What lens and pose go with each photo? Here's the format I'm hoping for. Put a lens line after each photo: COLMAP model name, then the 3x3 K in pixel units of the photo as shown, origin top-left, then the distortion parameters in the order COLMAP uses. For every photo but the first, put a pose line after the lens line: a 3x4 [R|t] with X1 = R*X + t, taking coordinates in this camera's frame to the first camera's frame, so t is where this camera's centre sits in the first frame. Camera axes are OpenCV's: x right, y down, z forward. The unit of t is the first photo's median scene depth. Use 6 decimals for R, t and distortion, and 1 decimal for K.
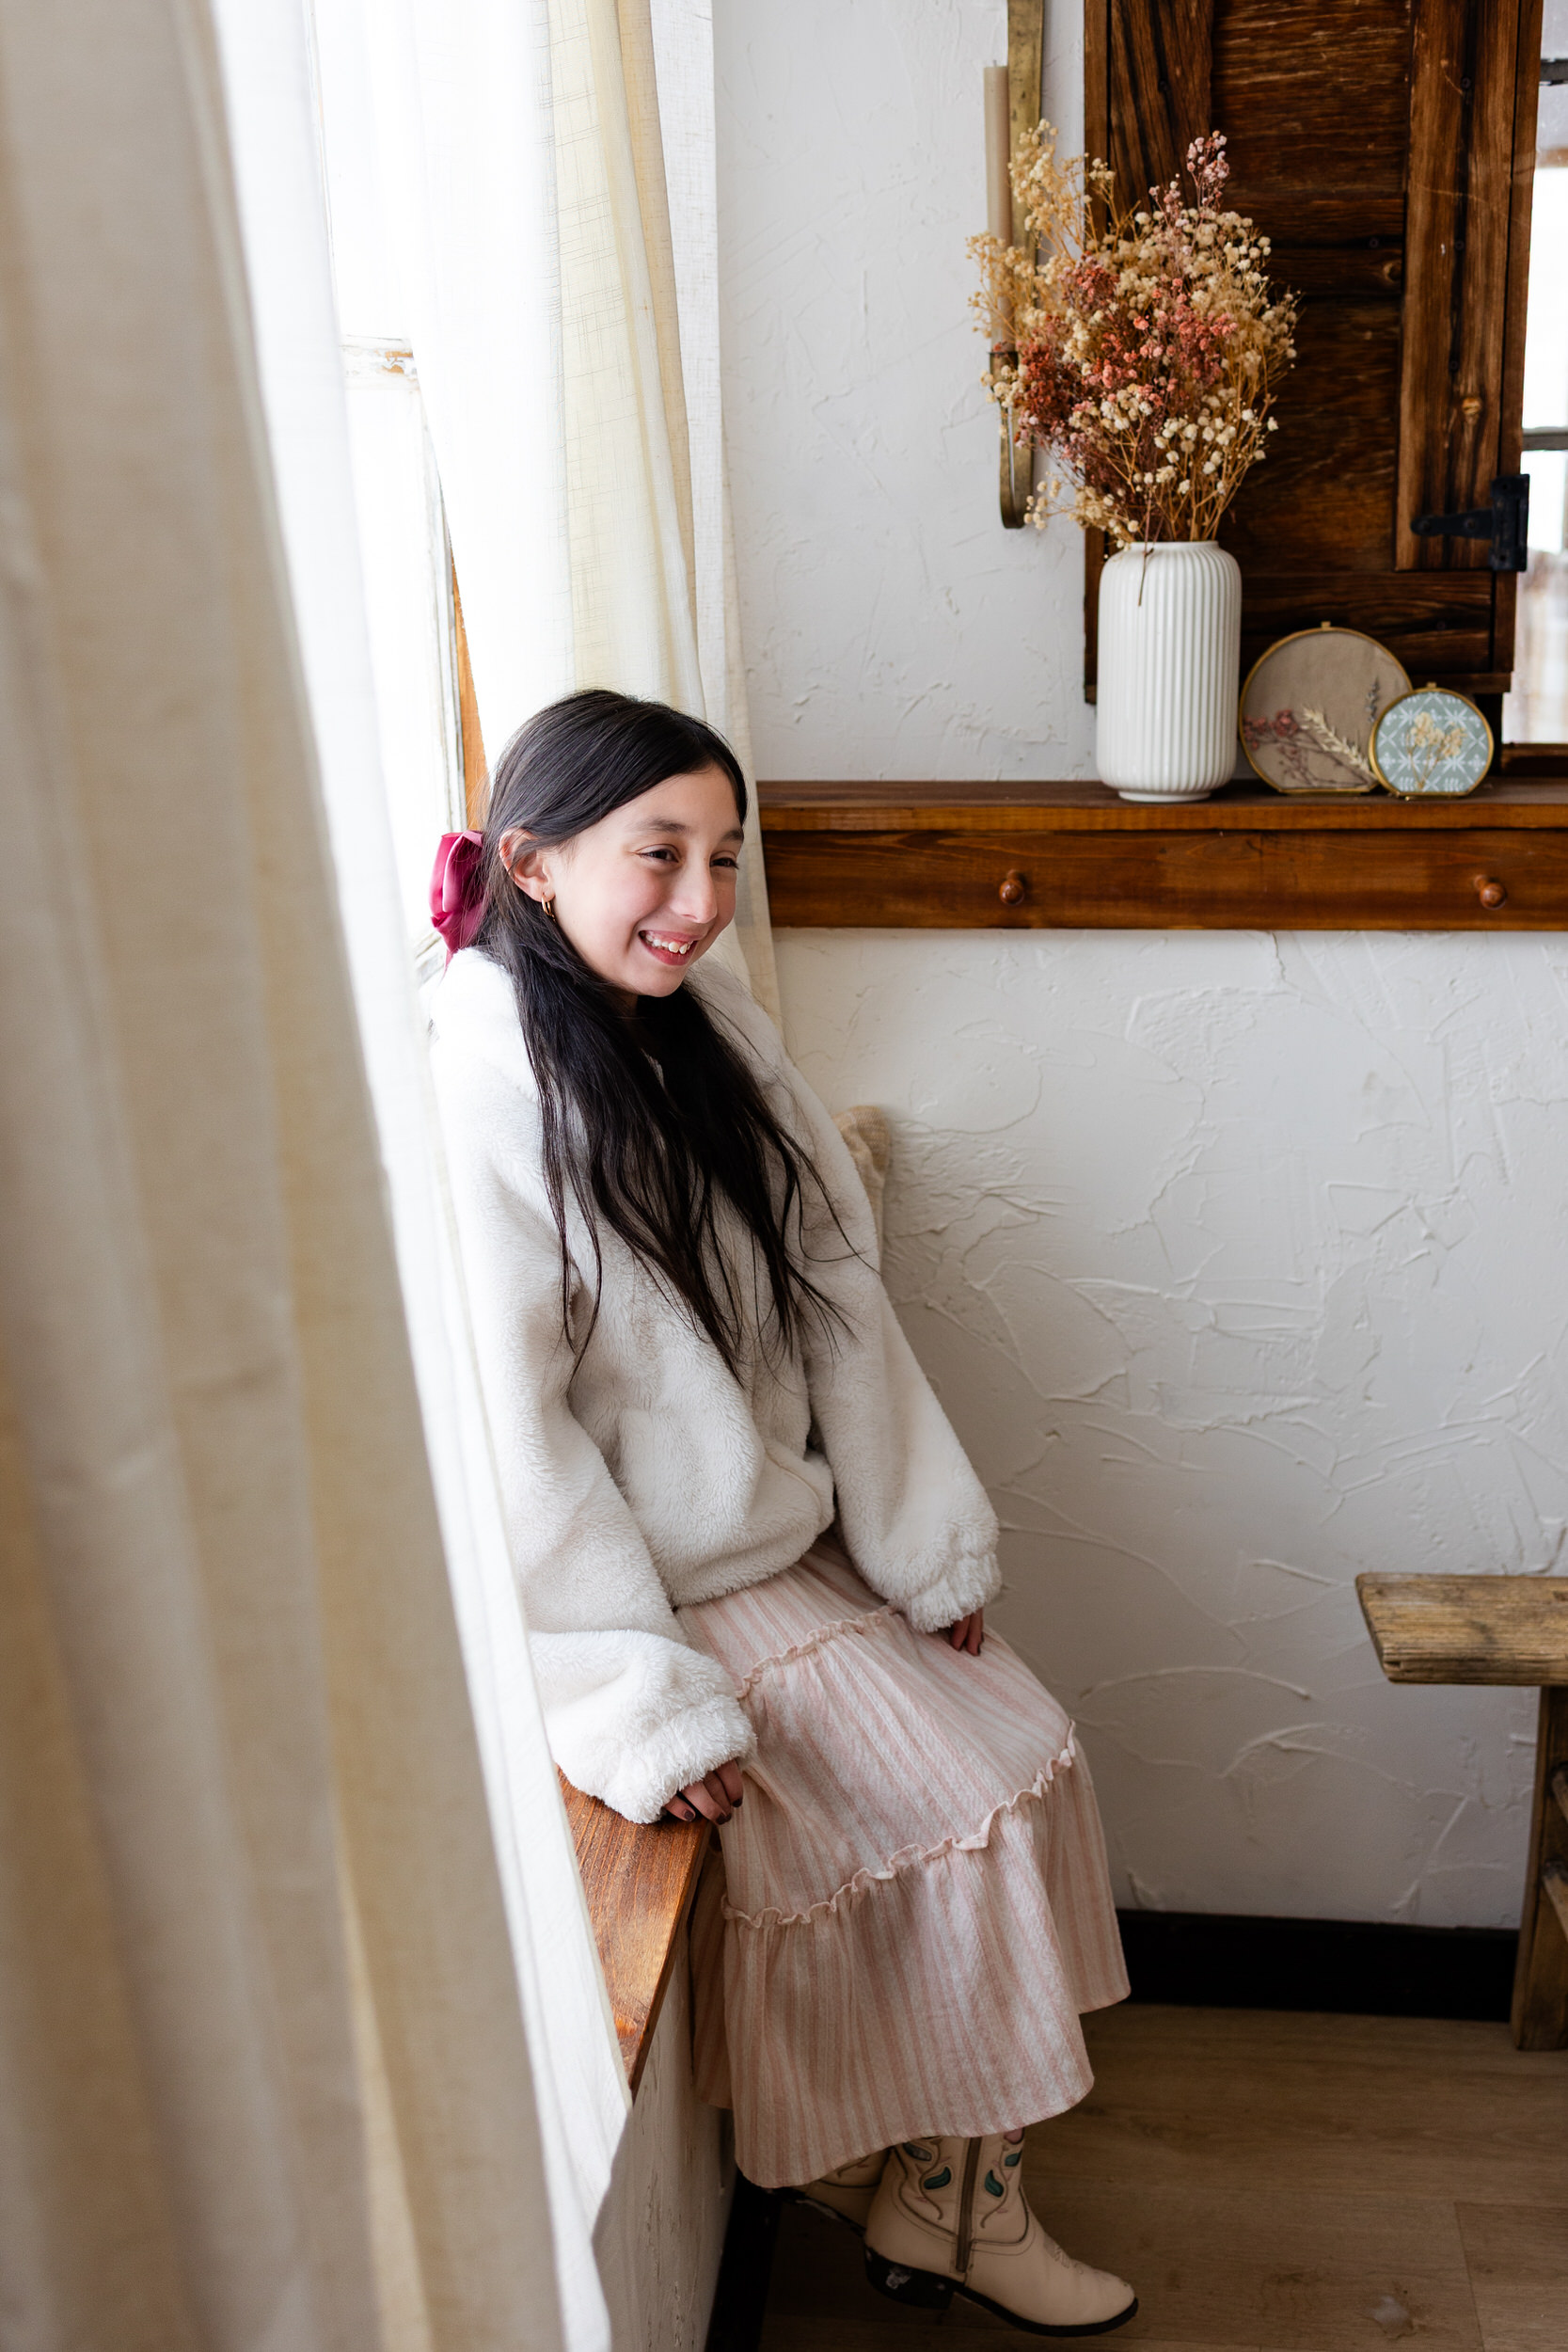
lens RADIAL K [[2585.3, 0, 784.0], [0, 2585.3, 1176.0], [0, 0, 1]] dist [0.027884, 0.042681]
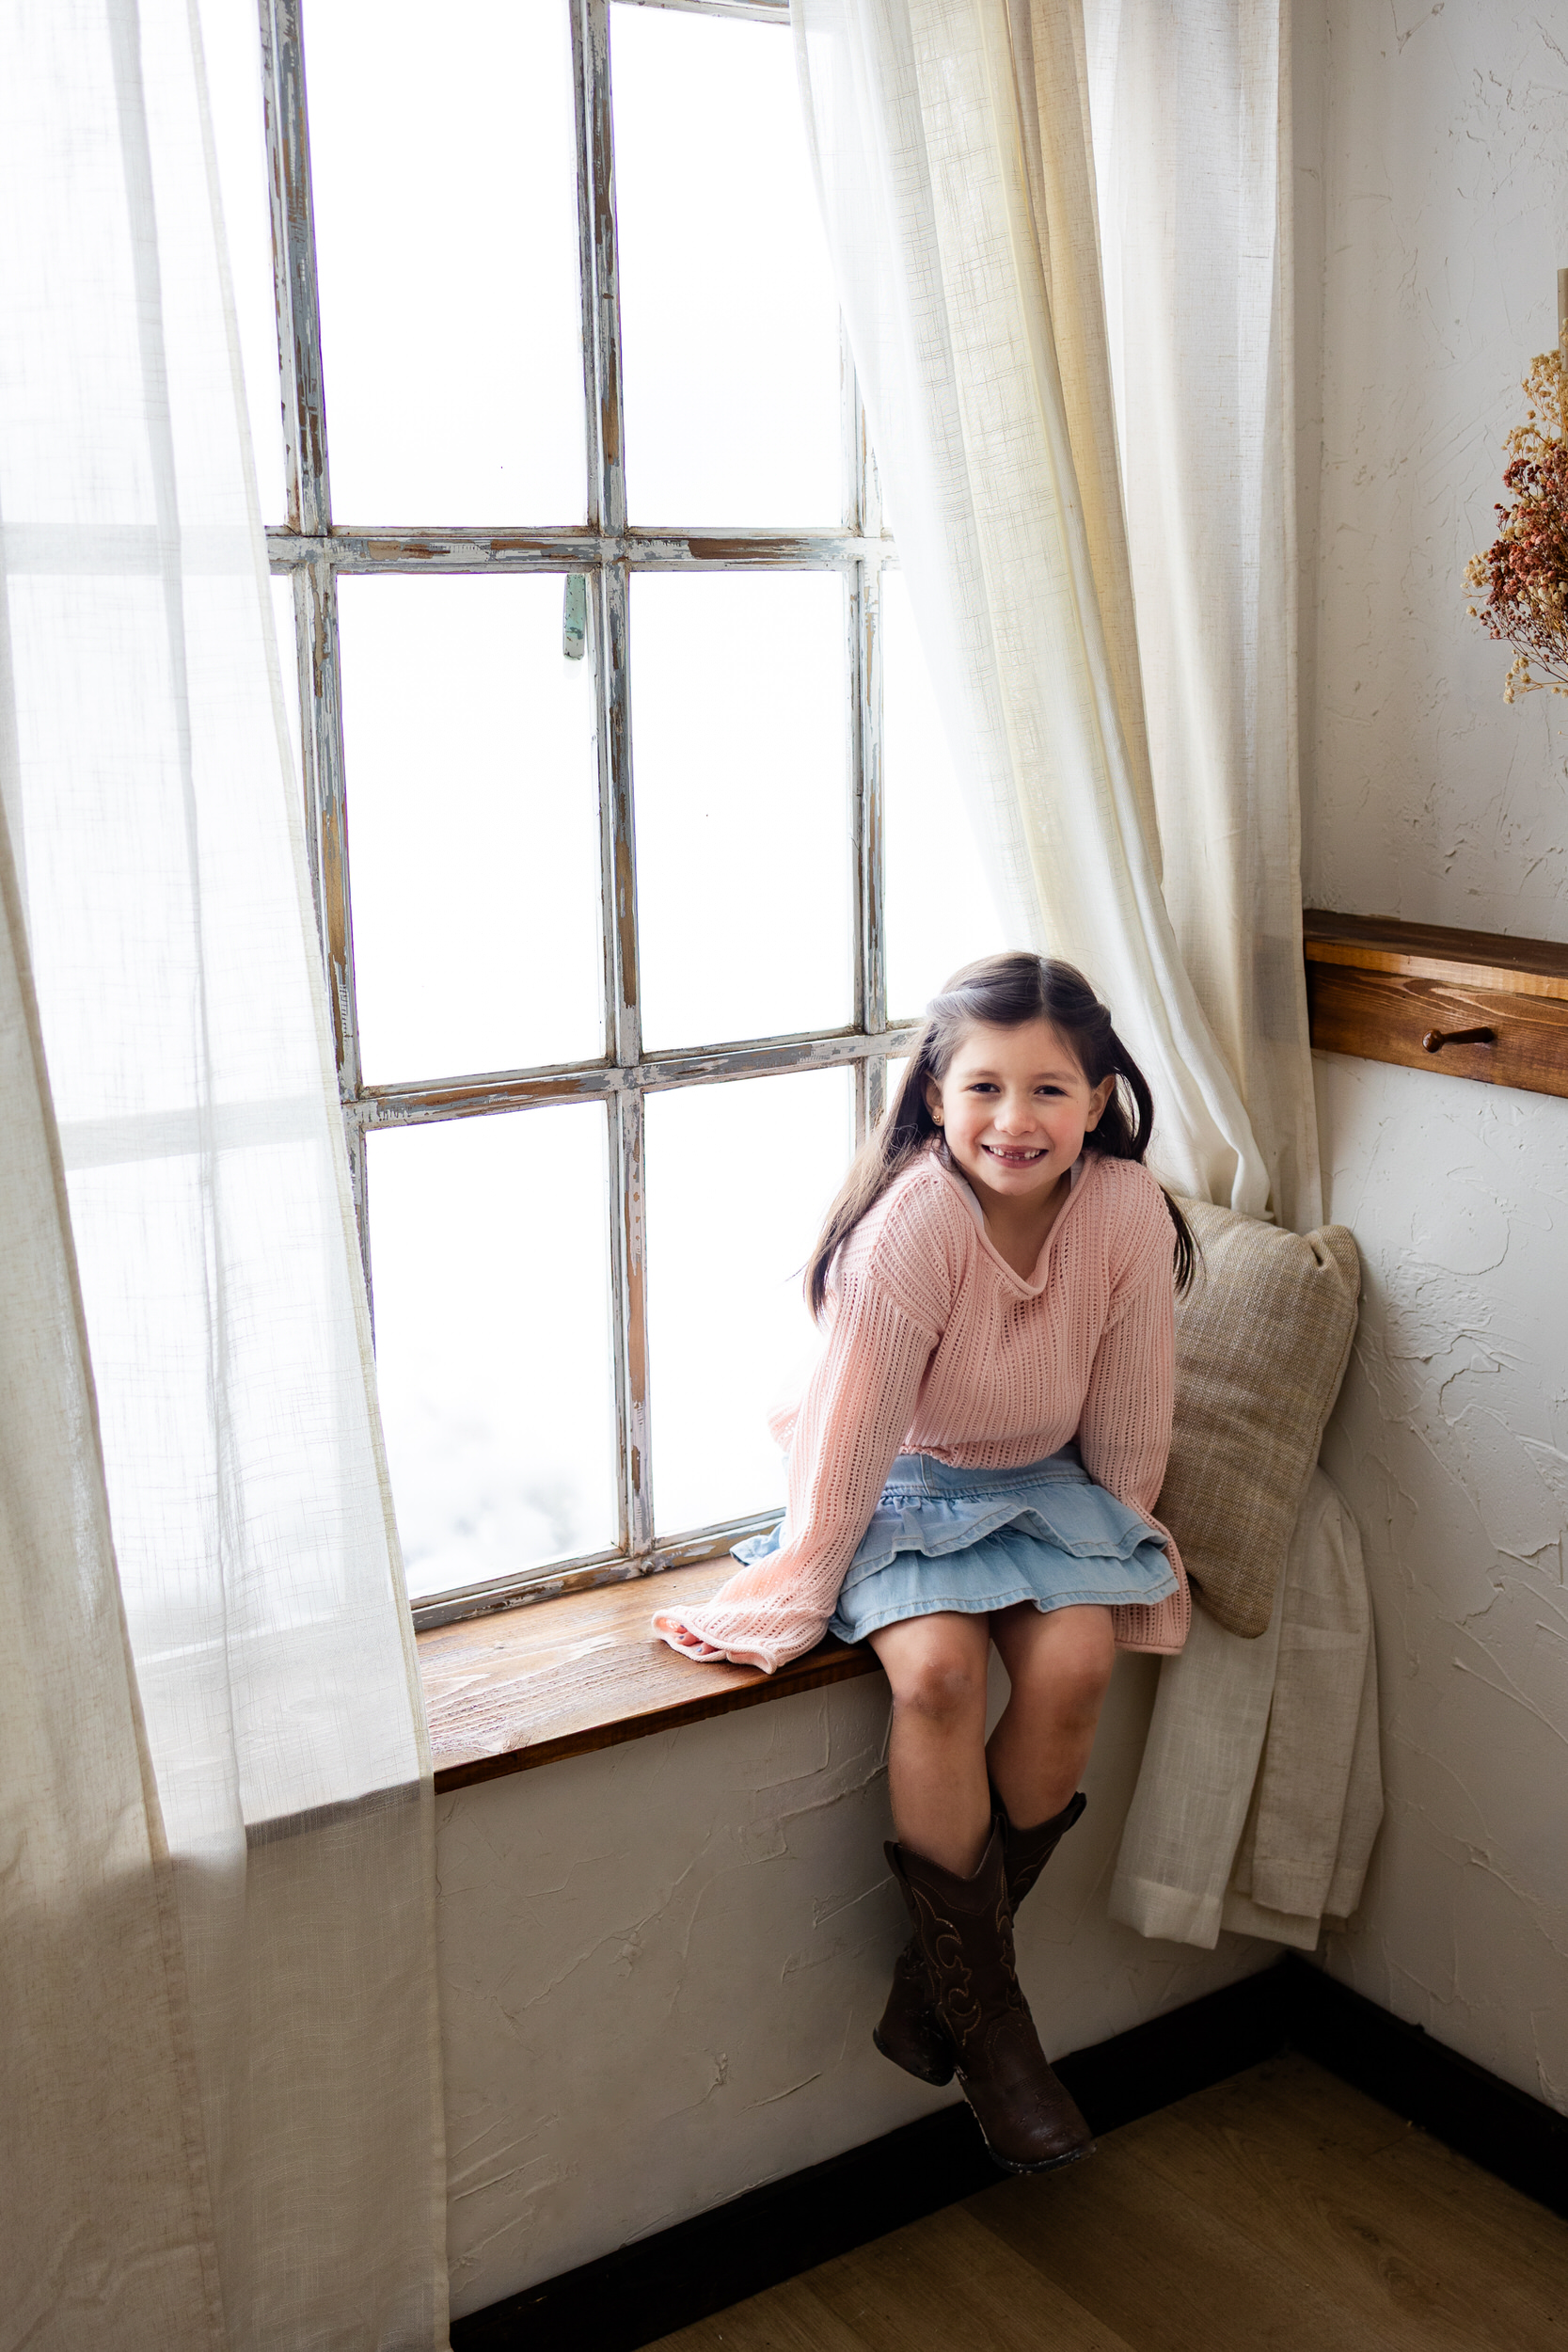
lens RADIAL K [[2585.3, 0, 784.0], [0, 2585.3, 1176.0], [0, 0, 1]] dist [0.027884, 0.042681]
pose [[0.646428, 0.183342, -0.740619, 0.700938], [-0.215459, 0.975056, 0.053319, -0.054992], [0.731921, 0.125106, 0.669806, 0.104051]]
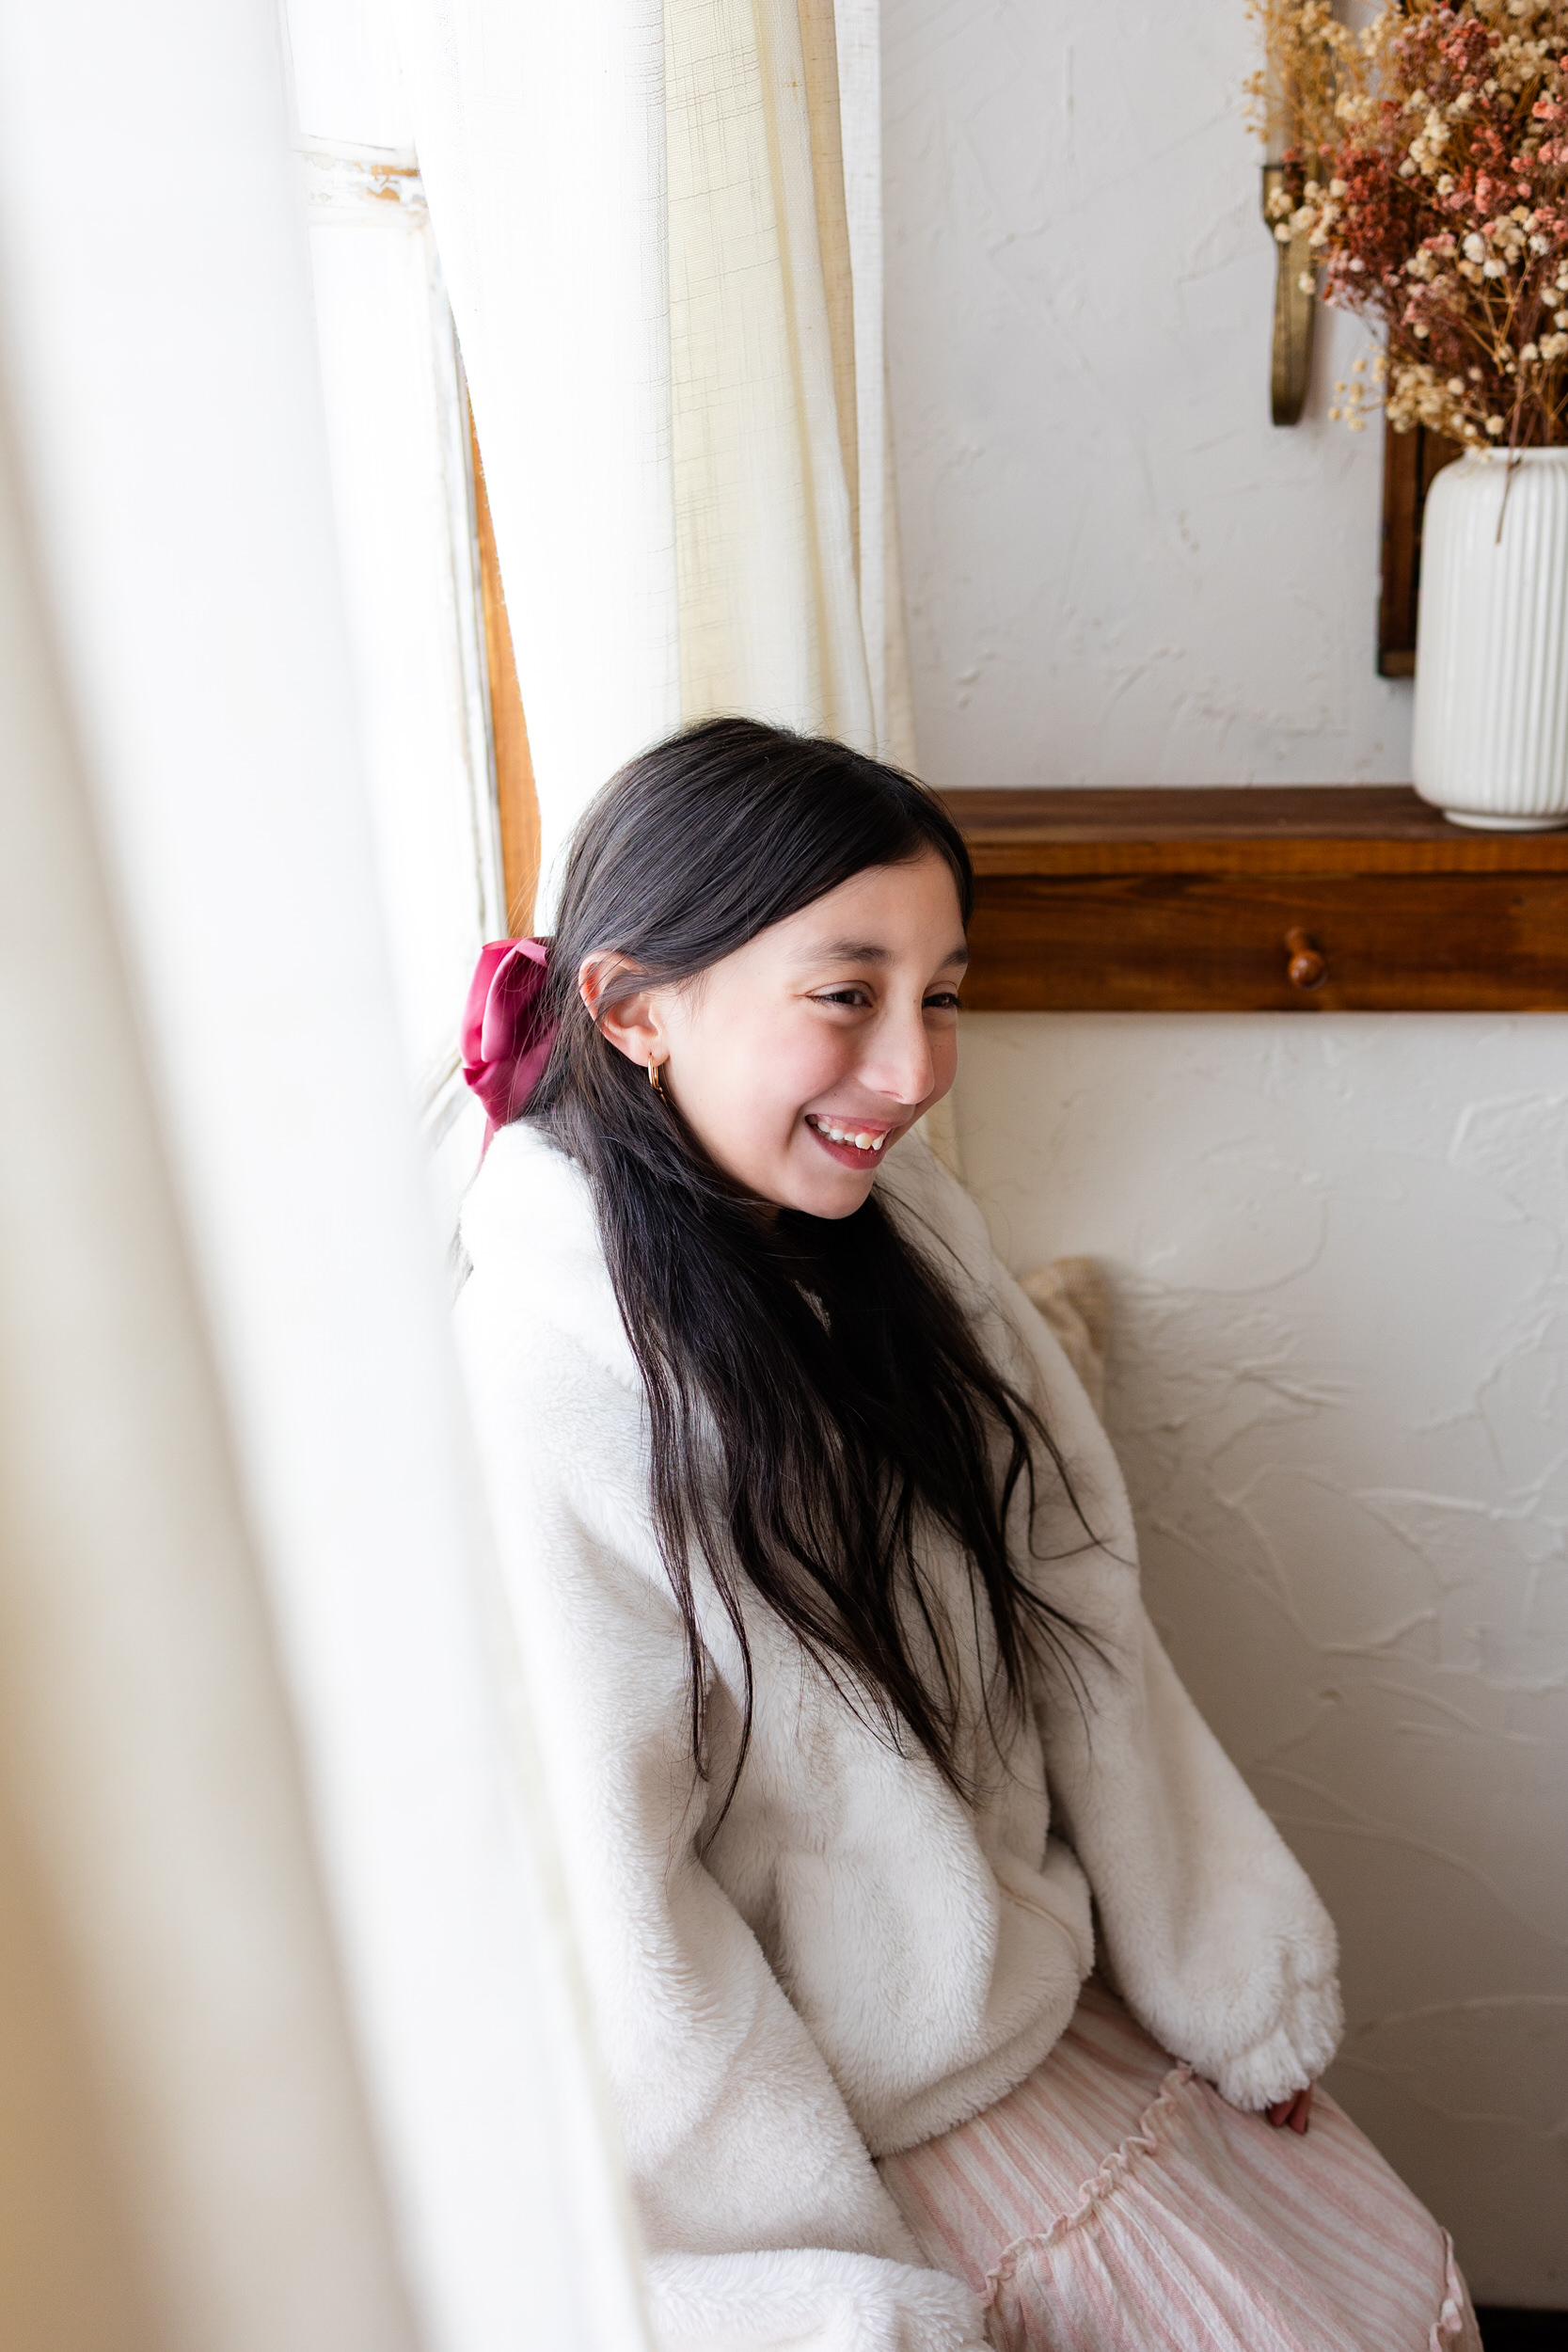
lens RADIAL K [[2557.5, 0, 808.0], [0, 2557.5, 1184.1], [0, 0, 1]] dist [0.006149, -0.006652]
pose [[0.999735, -0.017777, 0.014602, -0.053694], [0.016968, 0.998410, 0.053751, -0.090806], [-0.015535, -0.053489, 0.998448, 0.323213]]
